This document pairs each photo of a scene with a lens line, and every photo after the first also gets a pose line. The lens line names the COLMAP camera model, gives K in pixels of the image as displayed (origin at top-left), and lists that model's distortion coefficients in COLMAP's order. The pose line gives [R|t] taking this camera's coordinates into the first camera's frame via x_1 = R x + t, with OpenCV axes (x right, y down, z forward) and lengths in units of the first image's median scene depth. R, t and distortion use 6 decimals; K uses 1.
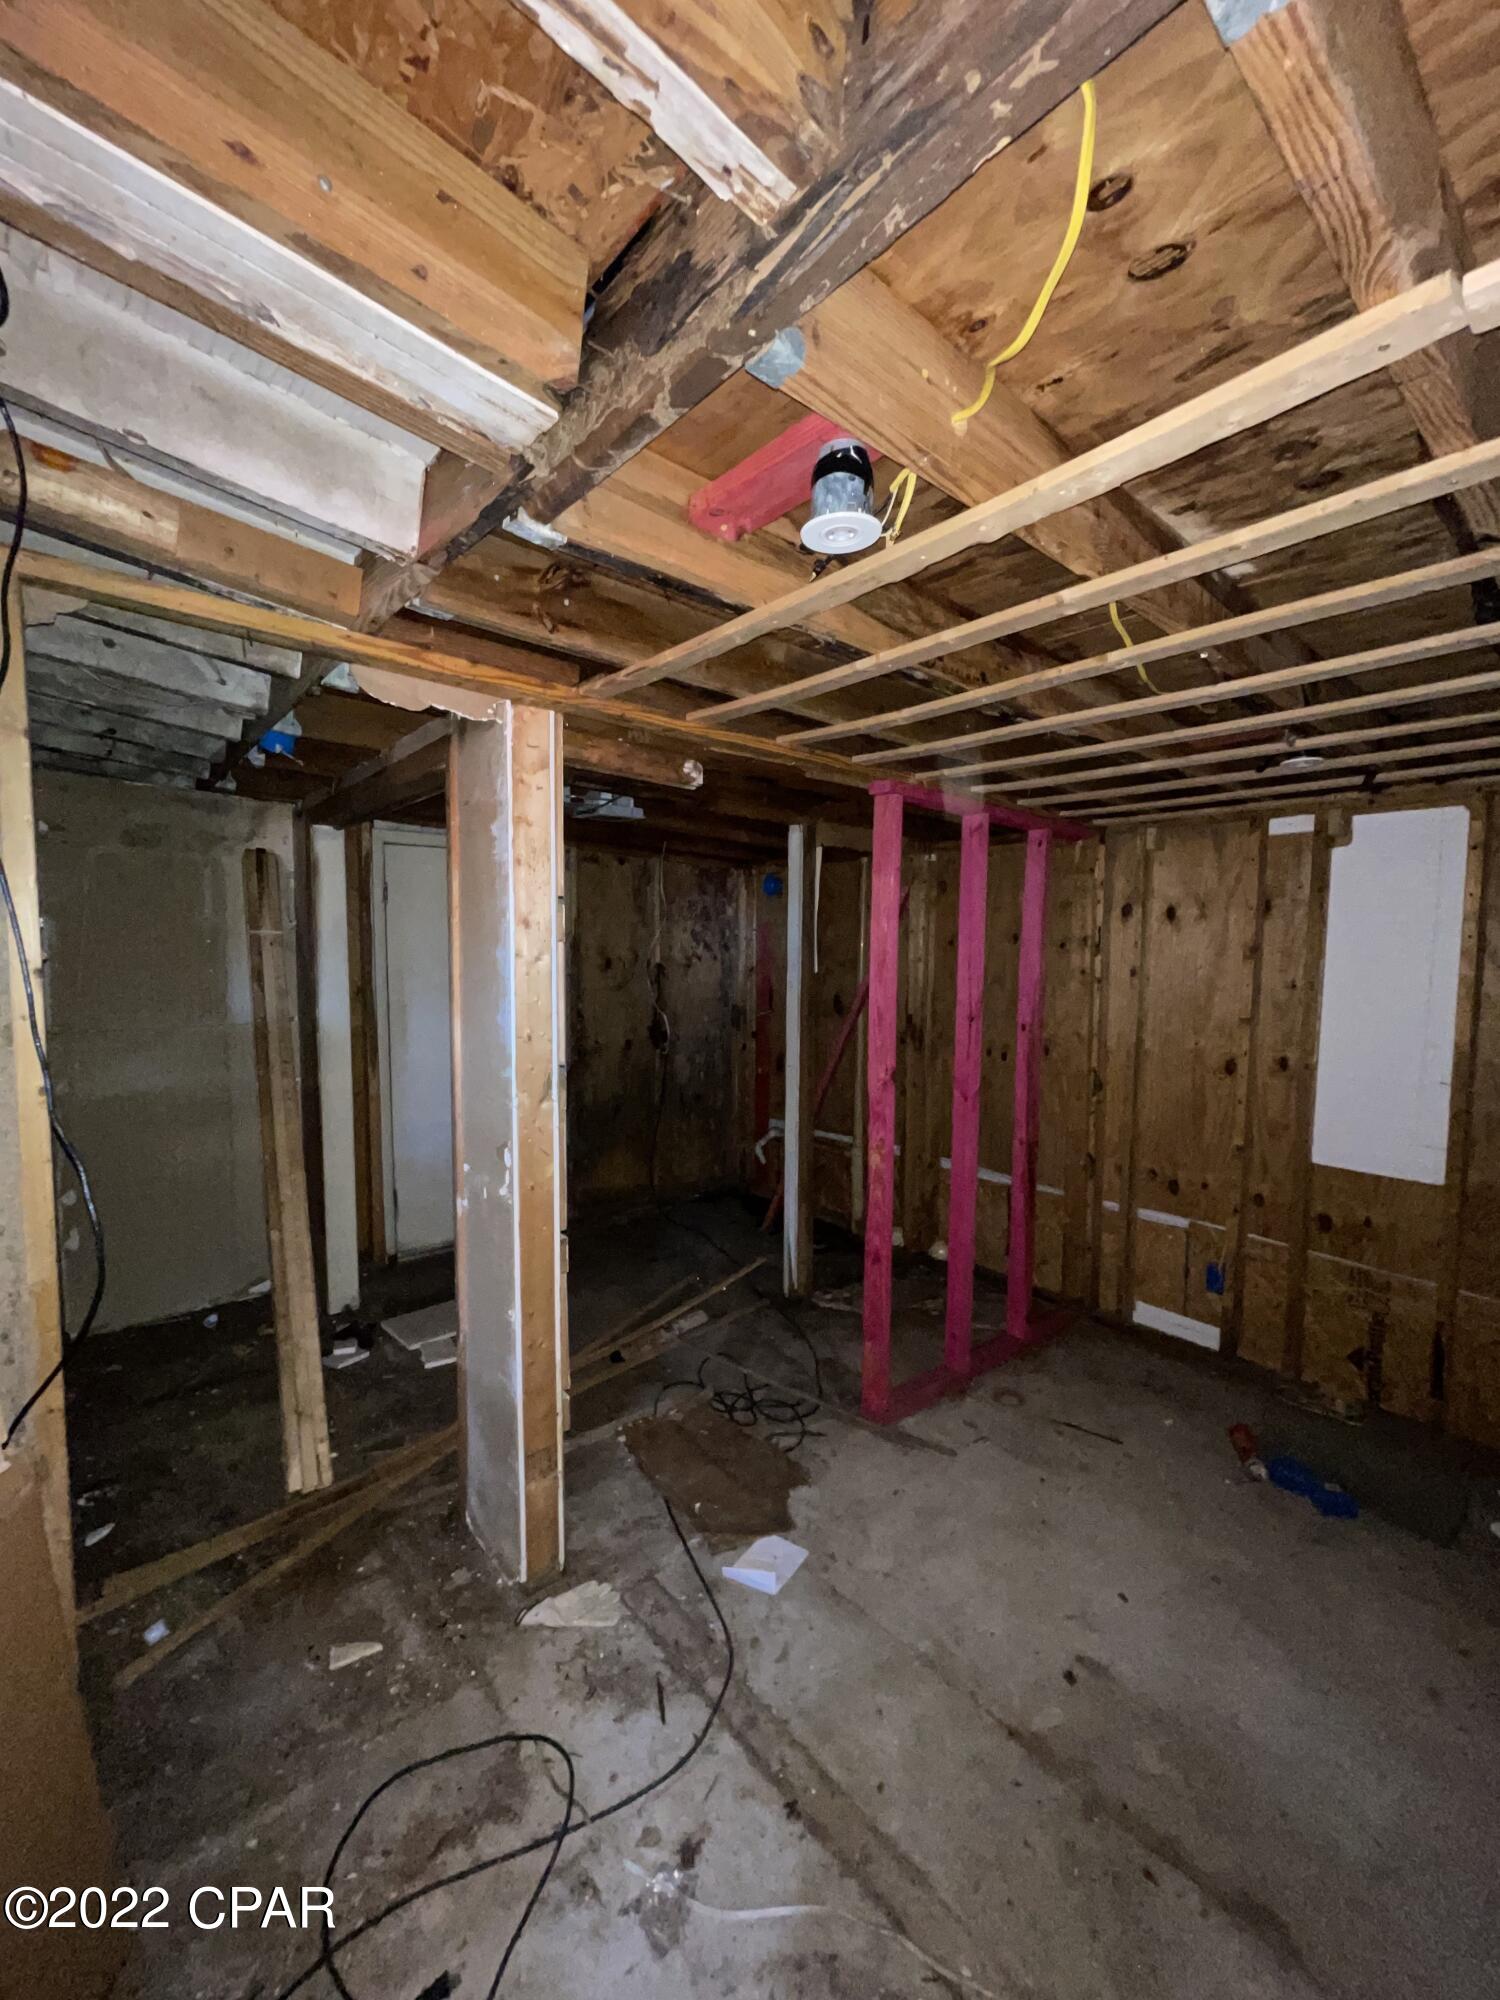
lens RADIAL K [[799.2, 0, 744.5], [0, 799.2, 1003.7], [0, 0, 1]] dist [-0.002625, -0.000031]
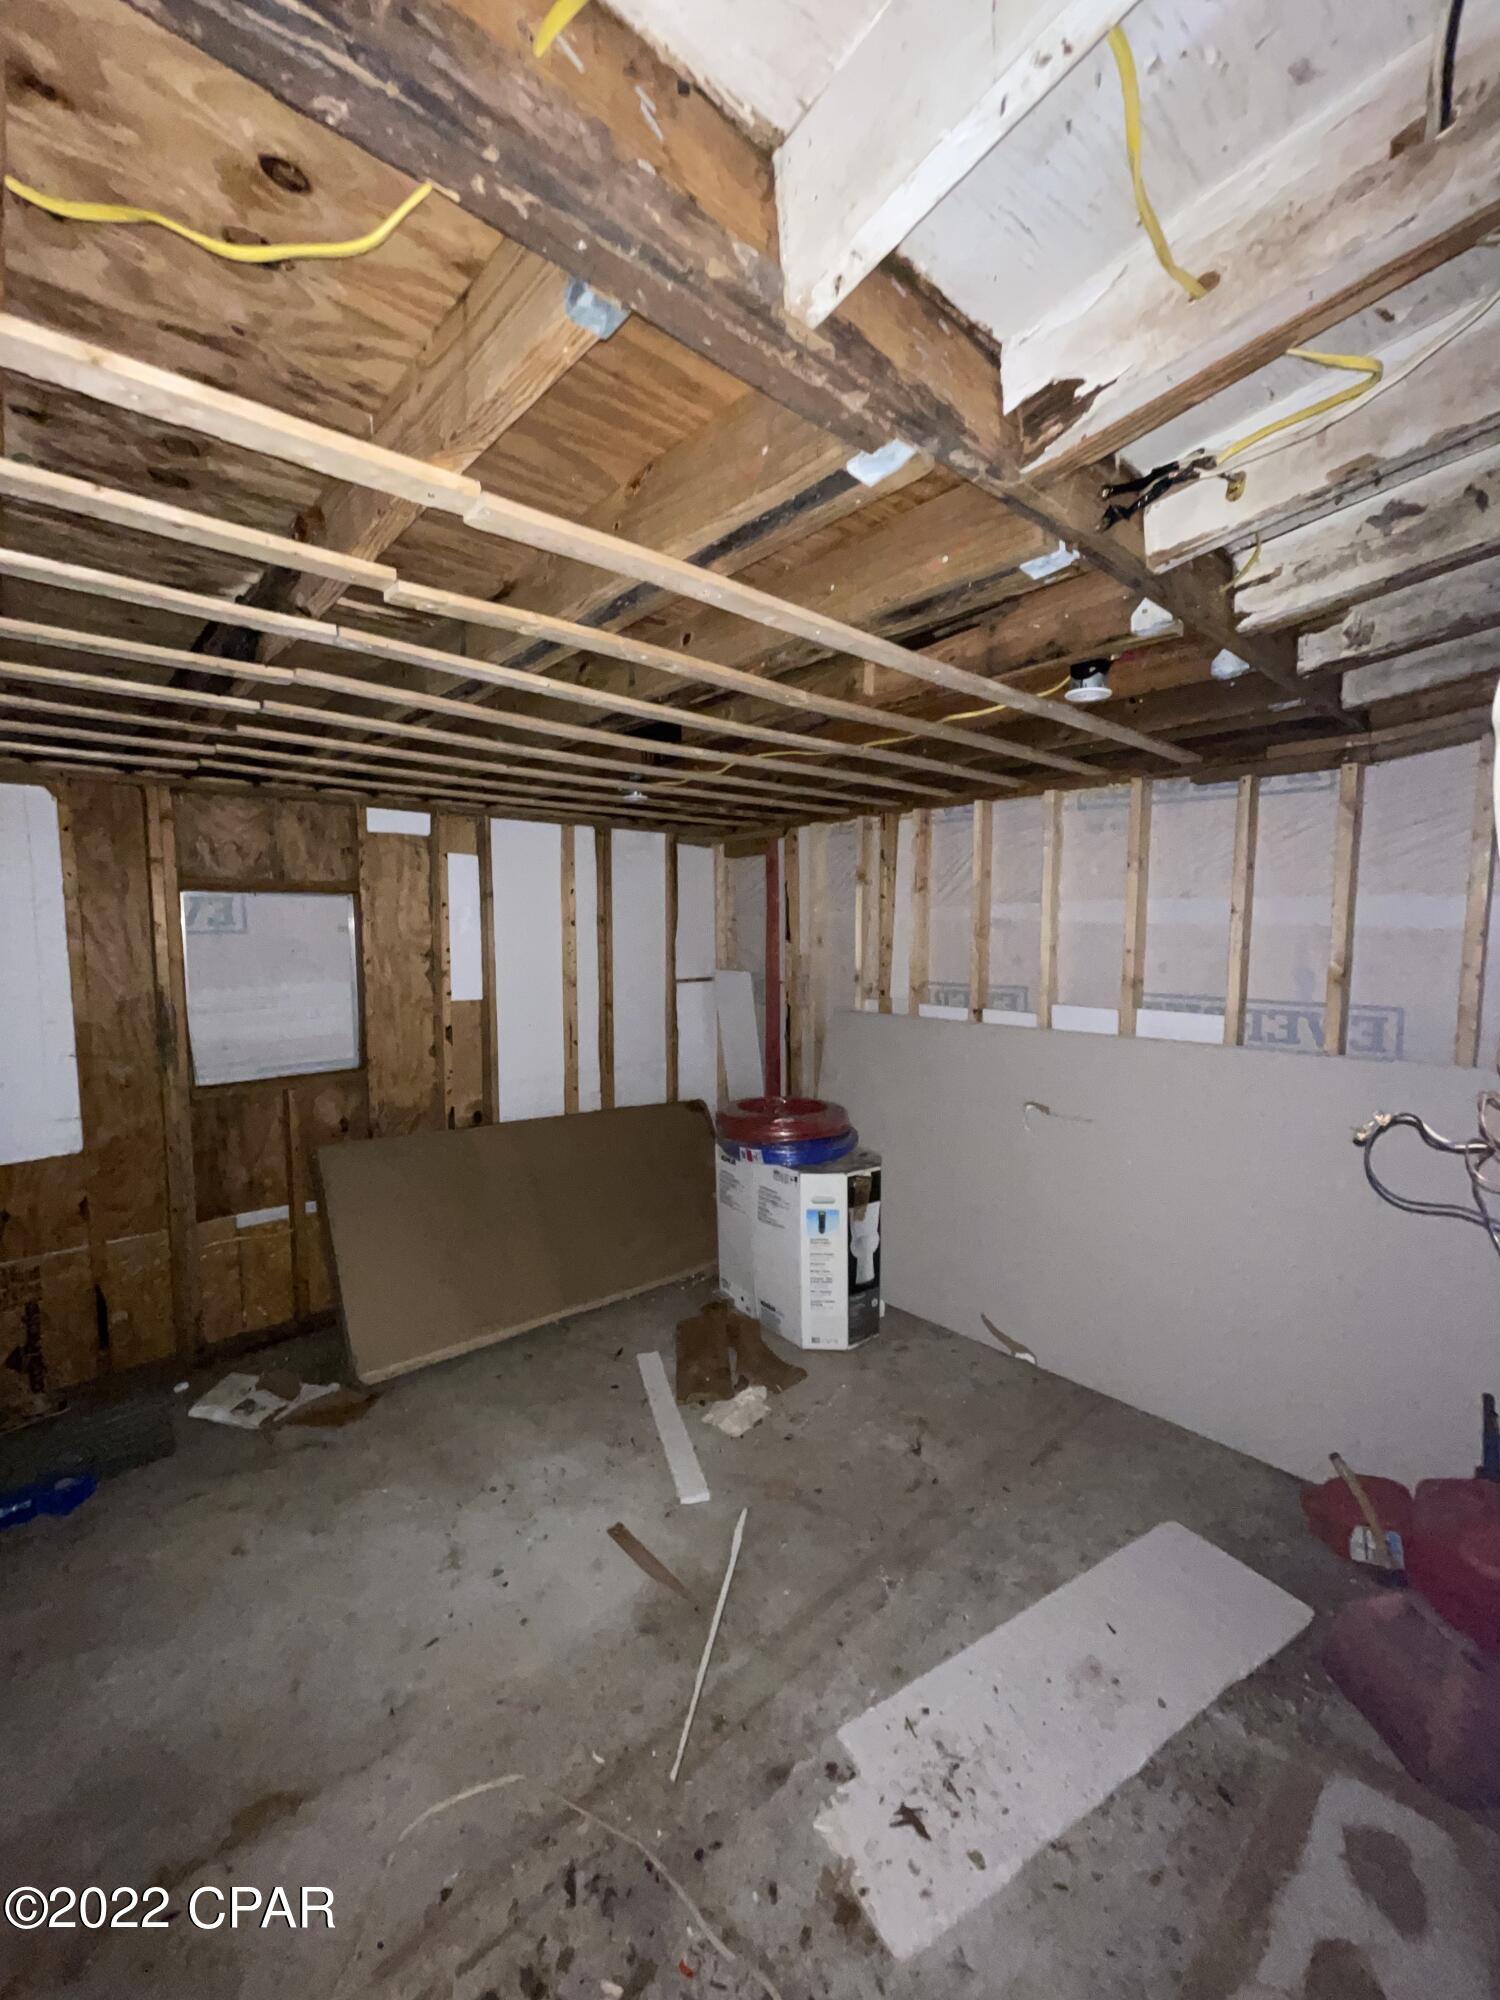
lens RADIAL K [[799.2, 0, 743.6], [0, 799.2, 999.0], [0, 0, 1]] dist [-0.002625, -0.000031]
pose [[-0.018211, -0.099084, 0.994912, -0.724094], [0.075569, 0.992095, 0.100186, -0.047279], [-0.996974, 0.077009, -0.010579, 0.567755]]
